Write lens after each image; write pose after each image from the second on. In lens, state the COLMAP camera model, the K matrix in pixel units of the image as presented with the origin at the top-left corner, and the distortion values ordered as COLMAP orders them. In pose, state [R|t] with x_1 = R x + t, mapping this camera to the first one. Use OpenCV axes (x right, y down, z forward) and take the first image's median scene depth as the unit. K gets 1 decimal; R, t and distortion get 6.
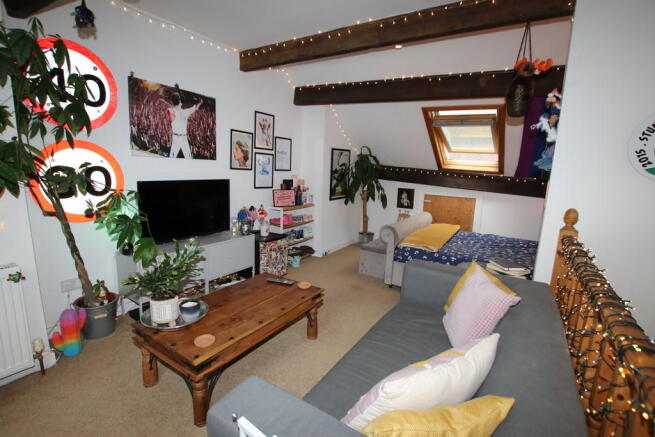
lens RADIAL K [[308.8, 0, 326.6], [0, 308.8, 220.0], [0, 0, 1]] dist [-0.029408, -0.000008]
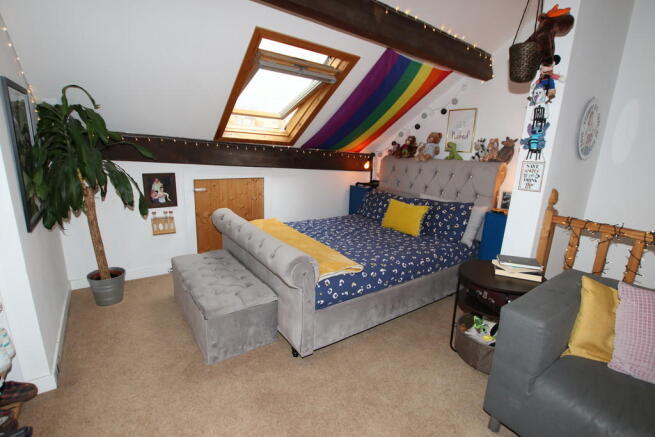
lens RADIAL K [[308.8, 0, 328.6], [0, 308.8, 221.2], [0, 0, 1]] dist [-0.029408, -0.000008]
pose [[0.366997, -0.243912, 0.897675, -0.160904], [0.129168, 0.969025, 0.210491, -0.097884], [-0.921211, 0.038701, 0.387135, 0.515105]]
